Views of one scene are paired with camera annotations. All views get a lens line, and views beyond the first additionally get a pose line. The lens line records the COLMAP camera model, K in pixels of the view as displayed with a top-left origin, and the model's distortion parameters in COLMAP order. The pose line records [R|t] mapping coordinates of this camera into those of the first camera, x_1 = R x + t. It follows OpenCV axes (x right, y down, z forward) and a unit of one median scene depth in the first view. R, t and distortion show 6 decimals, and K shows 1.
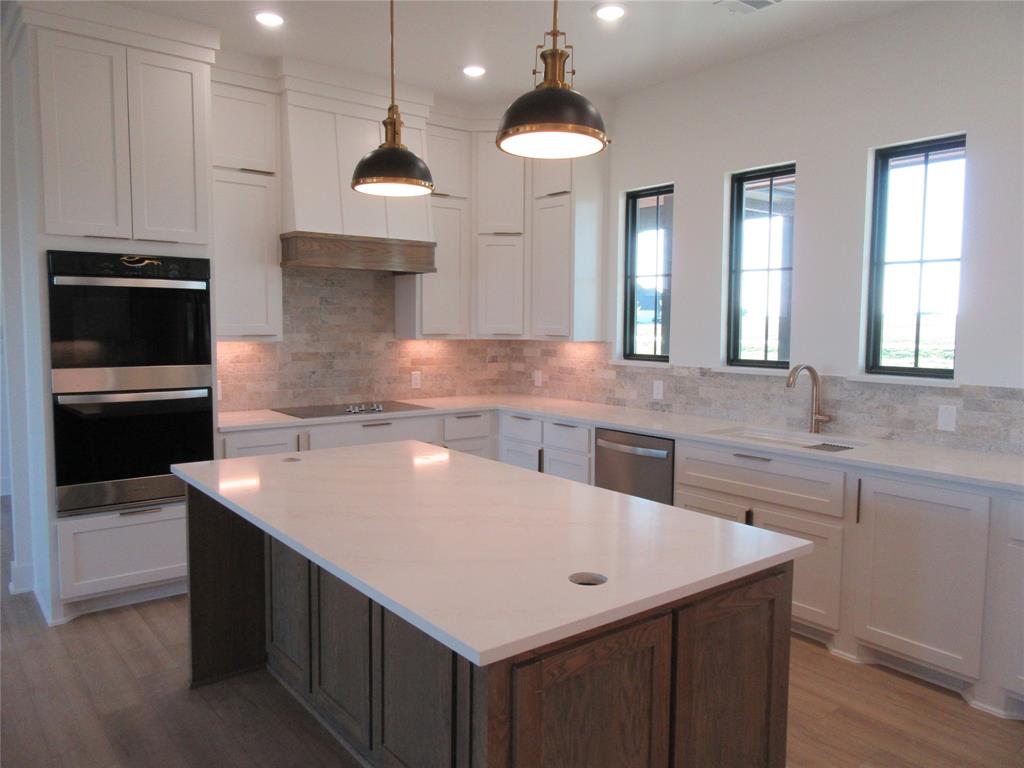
lens RADIAL K [[754.5, 0, 512.0], [0, 754.5, 384.0], [0, 0, 1]] dist [-0.015619, 0.028211]
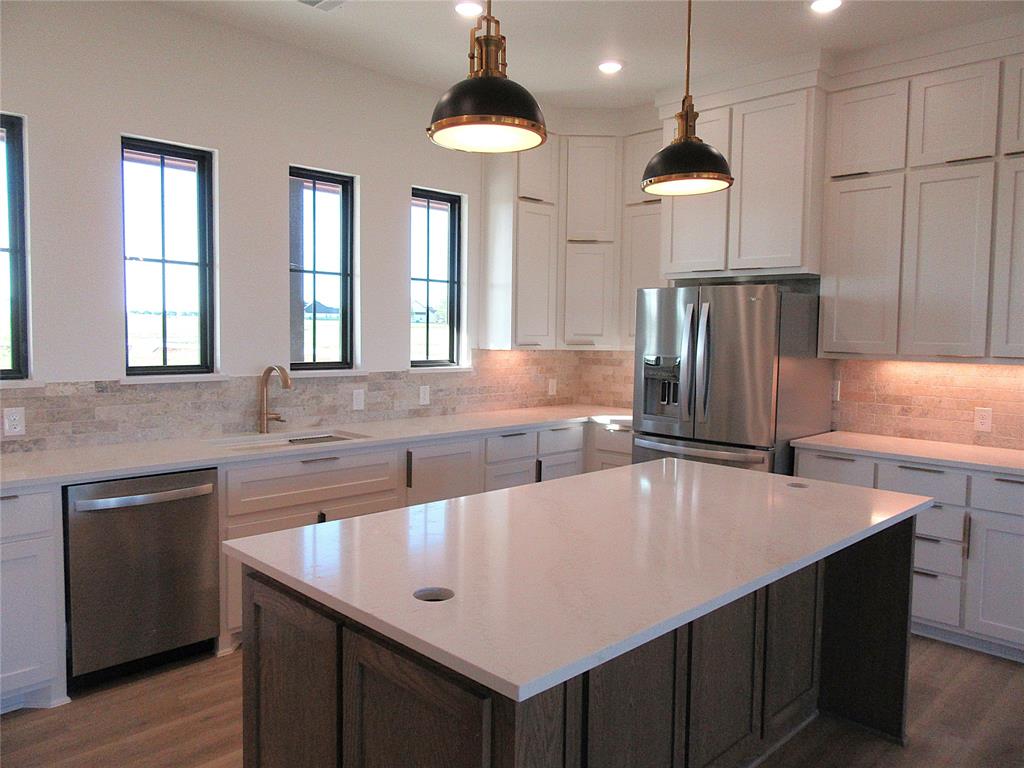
lens RADIAL K [[761.5, 0, 512.0], [0, 761.5, 384.0], [0, 0, 1]] dist [-0.007140, 0.007738]
pose [[-0.109541, -0.079065, 0.990833, -0.560899], [0.067421, 0.993945, 0.086767, -0.058258], [-0.991693, 0.076307, -0.103547, 0.676866]]
